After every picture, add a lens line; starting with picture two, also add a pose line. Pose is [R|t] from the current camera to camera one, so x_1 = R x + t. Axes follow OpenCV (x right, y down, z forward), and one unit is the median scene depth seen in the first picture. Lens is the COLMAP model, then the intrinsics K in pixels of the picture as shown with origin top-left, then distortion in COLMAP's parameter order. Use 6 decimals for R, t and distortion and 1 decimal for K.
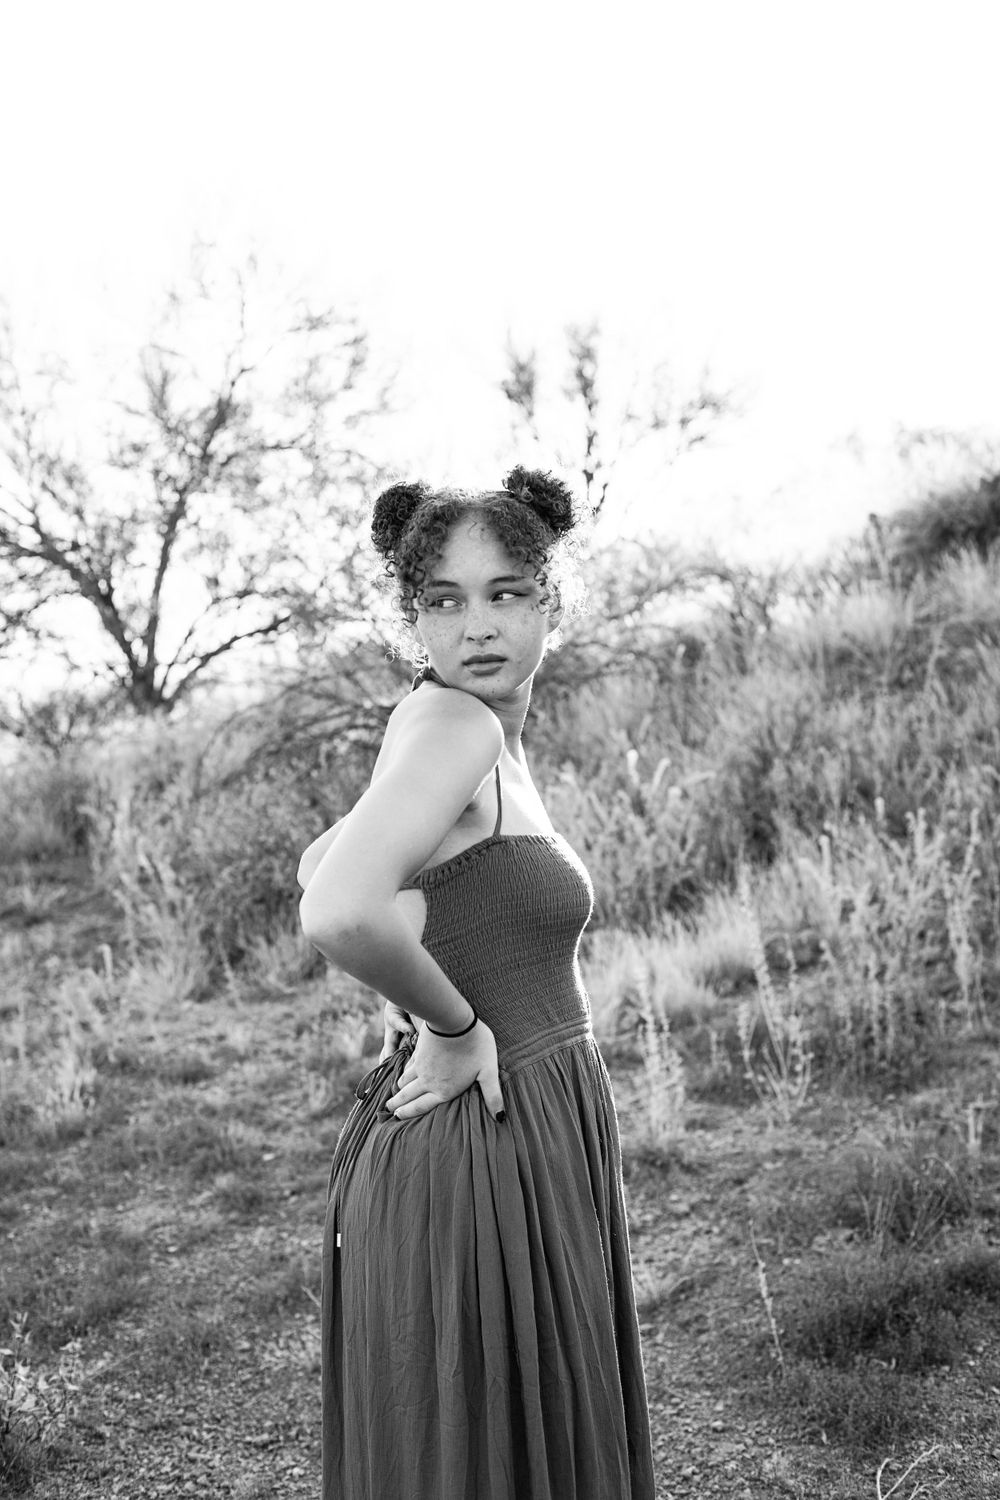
lens RADIAL K [[2137.4, 0, 519.0], [0, 2137.4, 787.1], [0, 0, 1]] dist [-0.142666, 0.112078]
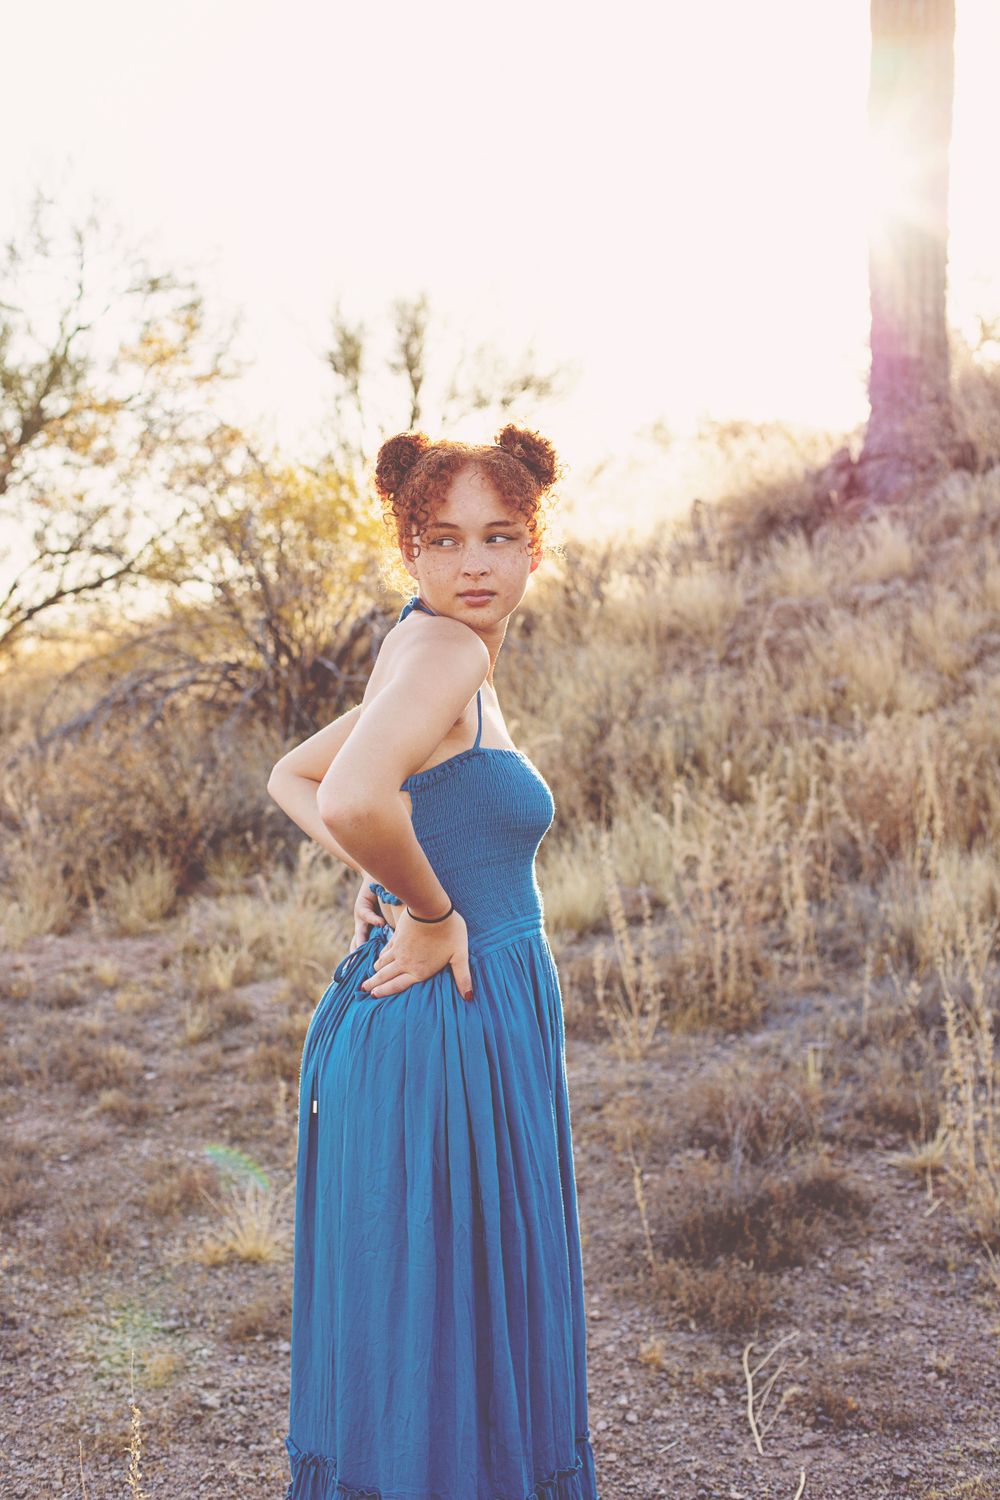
lens RADIAL K [[2162.7, 0, 500.1], [0, 2162.7, 779.8], [0, 0, 1]] dist [-0.145492, 0.110723]
pose [[0.994451, 0.037301, 0.098365, -0.067679], [-0.037736, 0.999284, 0.002566, 0.021980], [-0.098199, -0.006263, 0.995147, -0.091146]]
